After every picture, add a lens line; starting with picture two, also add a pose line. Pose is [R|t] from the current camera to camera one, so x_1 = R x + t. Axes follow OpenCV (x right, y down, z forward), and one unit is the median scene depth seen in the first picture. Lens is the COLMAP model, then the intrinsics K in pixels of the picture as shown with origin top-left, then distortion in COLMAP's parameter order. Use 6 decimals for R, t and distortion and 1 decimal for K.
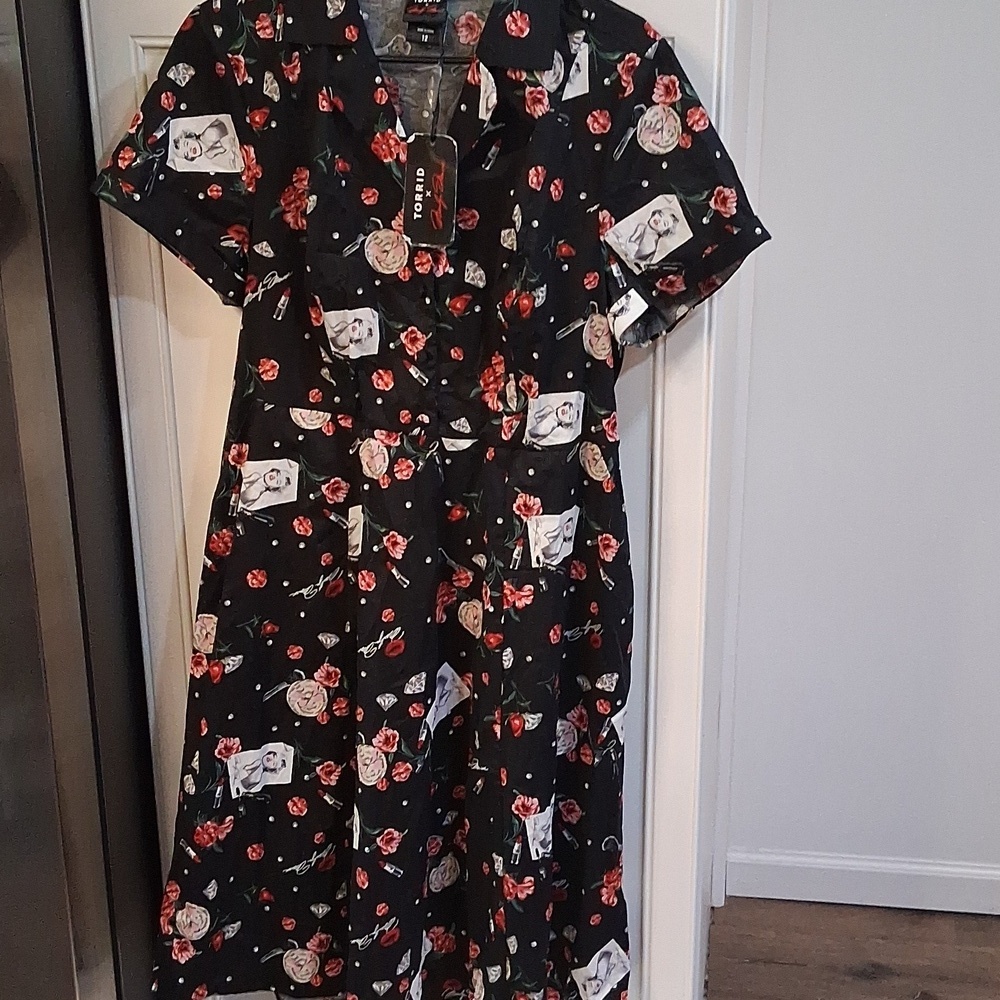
lens RADIAL K [[1576.6, 0, 515.2], [0, 1576.6, 498.6], [0, 0, 1]] dist [0.130617, -0.039615]
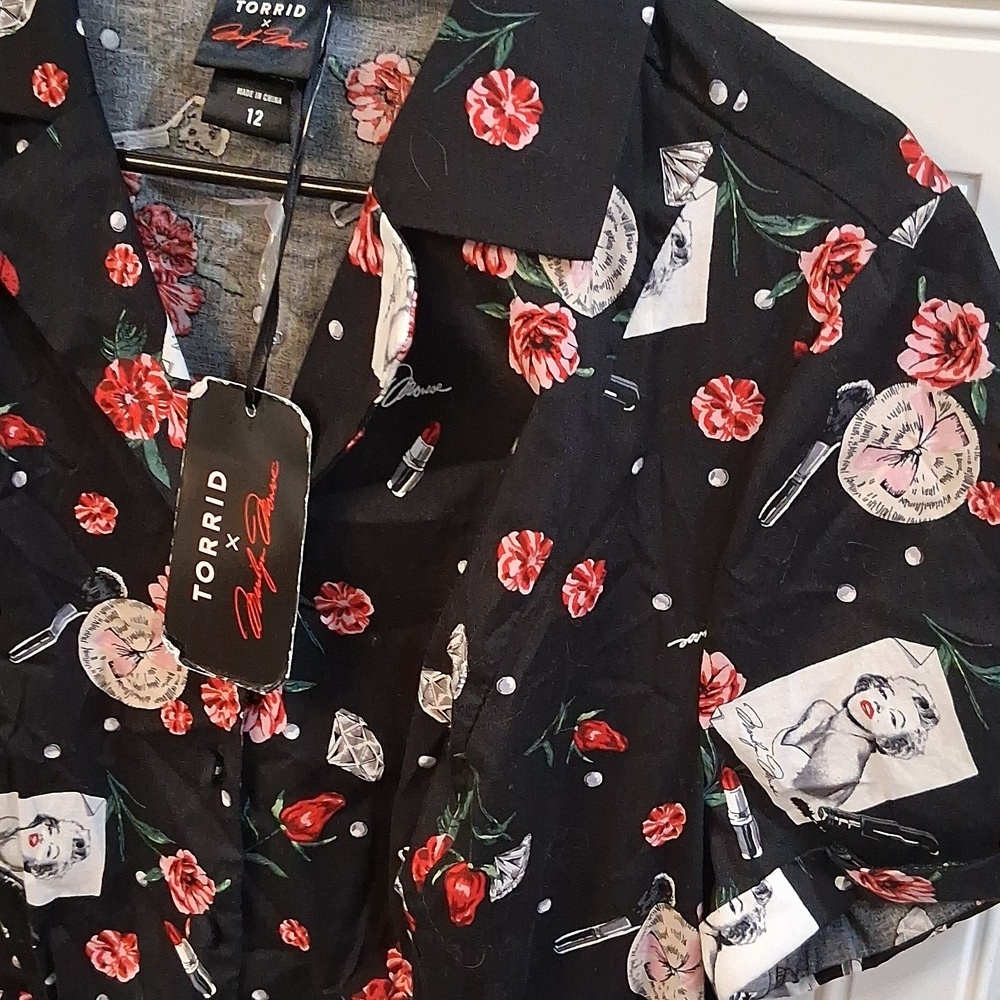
lens RADIAL K [[1576.6, 0, 515.2], [0, 1576.6, 498.6], [0, 0, 1]] dist [0.130617, -0.039615]
pose [[0.989751, 0.109180, -0.092052, 0.040479], [-0.108629, 0.994022, 0.011000, -0.213764], [0.092703, -0.000887, 0.995693, 0.651565]]
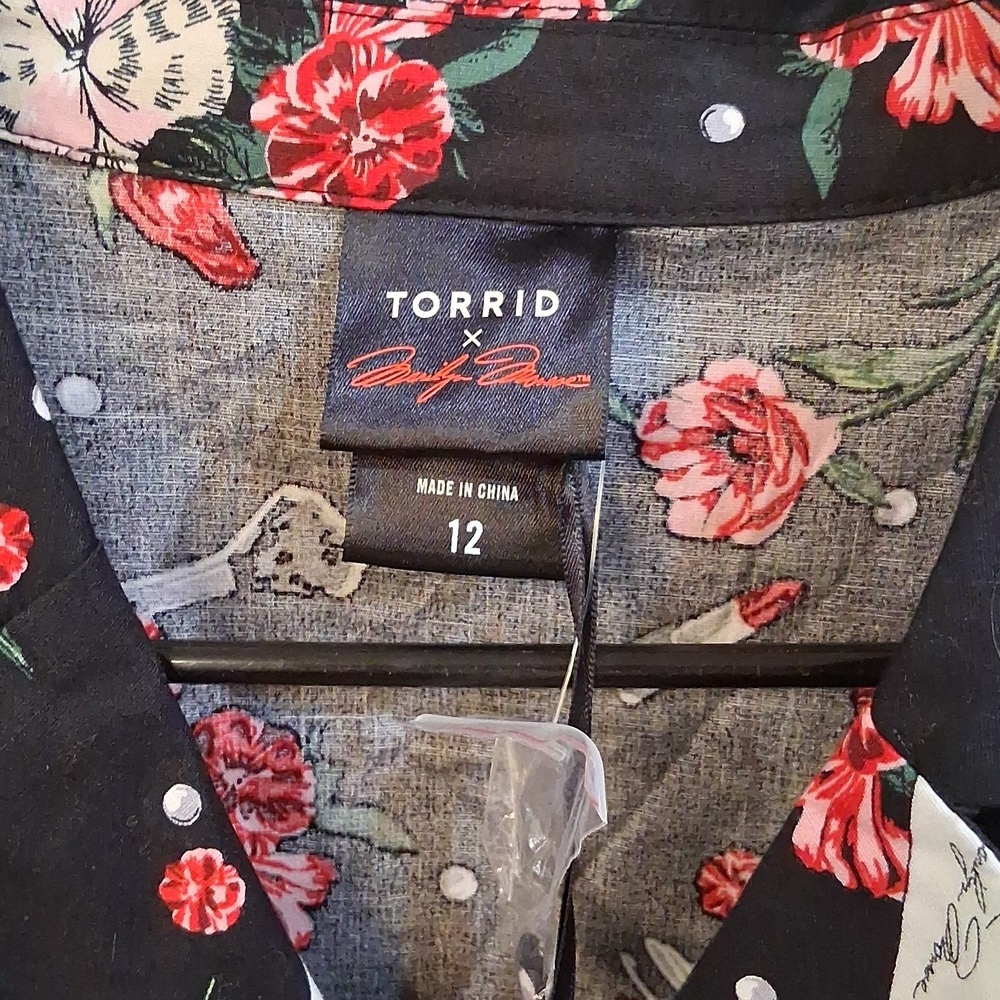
lens RADIAL K [[1591.6, 0, 499.3], [0, 1591.6, 522.1], [0, 0, 1]] dist [0.109196, 0.067293]
pose [[0.992939, -0.058241, 0.103347, -0.069059], [0.056536, 0.998213, 0.019349, -0.290327], [-0.104289, -0.013369, 0.994457, 0.833667]]
